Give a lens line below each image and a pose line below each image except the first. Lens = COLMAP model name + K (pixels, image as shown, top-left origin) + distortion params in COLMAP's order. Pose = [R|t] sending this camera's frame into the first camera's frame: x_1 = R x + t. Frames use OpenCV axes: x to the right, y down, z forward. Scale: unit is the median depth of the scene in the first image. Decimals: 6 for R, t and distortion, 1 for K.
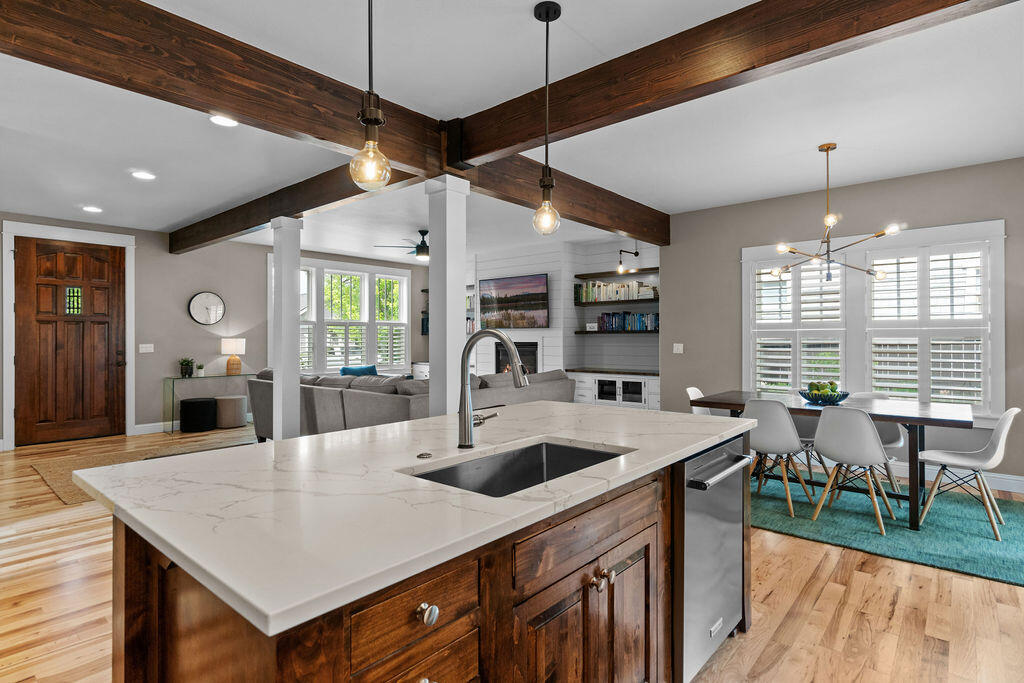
lens RADIAL K [[528.2, 0, 512.0], [0, 528.2, 341.5], [0, 0, 1]] dist [0.034309, -0.000027]
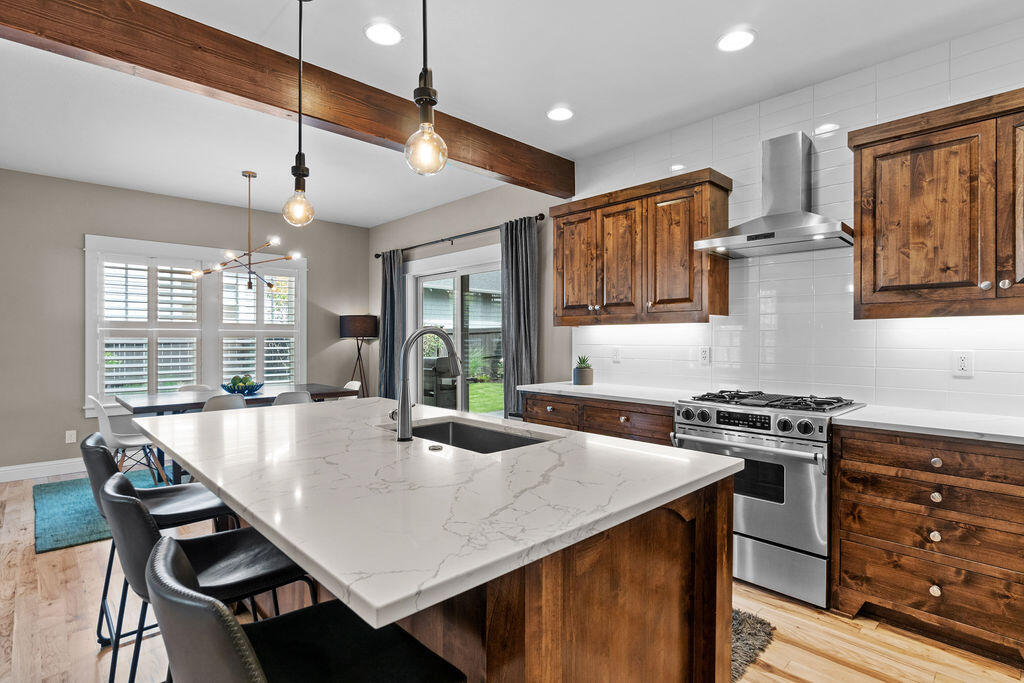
lens RADIAL K [[512.1, 0, 512.0], [0, 512.1, 341.5], [0, 0, 1]] dist [-0.004240, -0.000218]
pose [[0.106682, -0.001363, 0.994292, -0.250217], [0.003884, 0.999992, 0.000954, 0.002330], [-0.994286, 0.003760, 0.106686, 0.165779]]
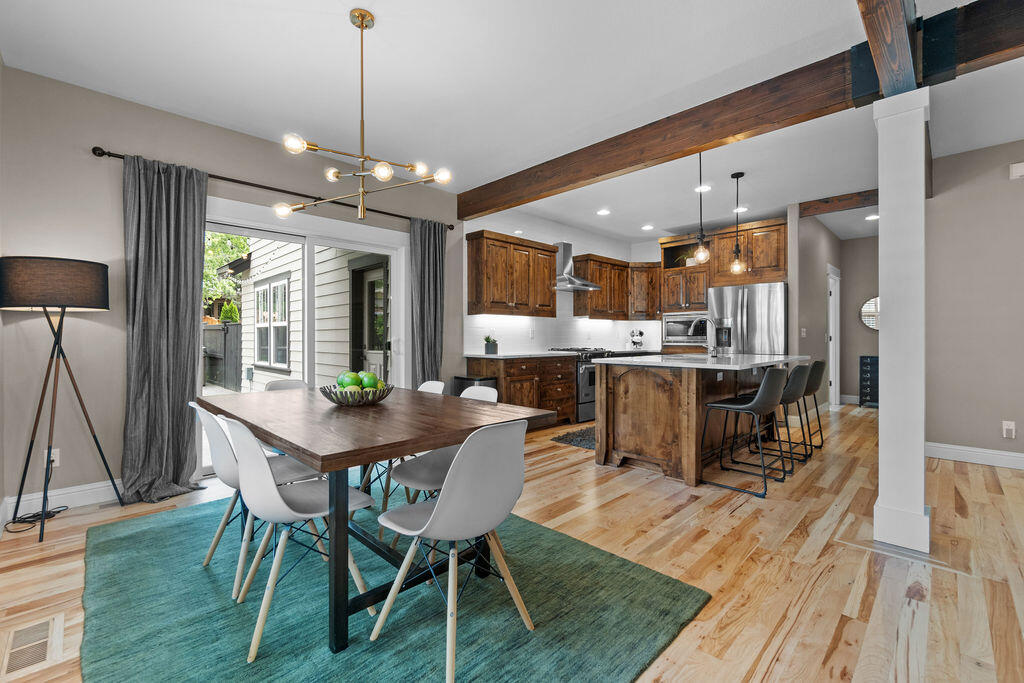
lens RADIAL K [[437.6, 0, 512.6], [0, 437.6, 337.1], [0, 0, 1]] dist [-0.001197, -0.000123]
pose [[-0.996618, 0.004007, 0.082071, 0.196719], [0.004452, 0.999976, 0.005238, 0.018291], [-0.082048, 0.005586, -0.996613, 0.829433]]
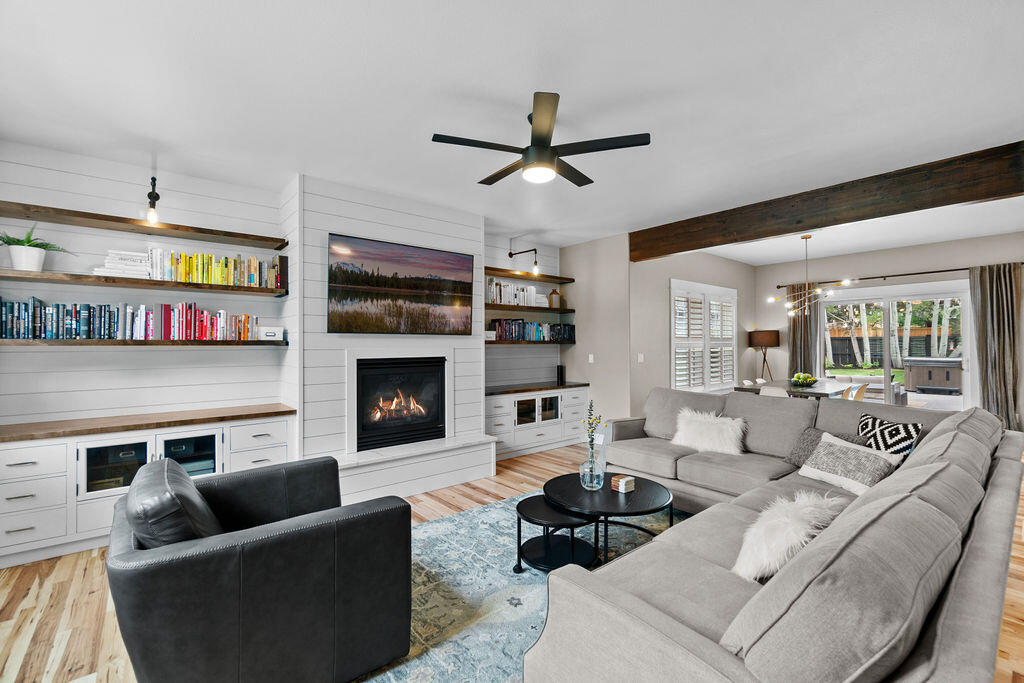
lens RADIAL K [[439.2, 0, 512.9], [0, 439.2, 343.9], [0, 0, 1]] dist [-0.003712, -0.000282]
pose [[0.166177, 0.005408, 0.986081, -0.520440], [0.012402, 0.999894, -0.007574, -0.010471], [-0.986018, 0.013488, 0.166092, 0.922532]]
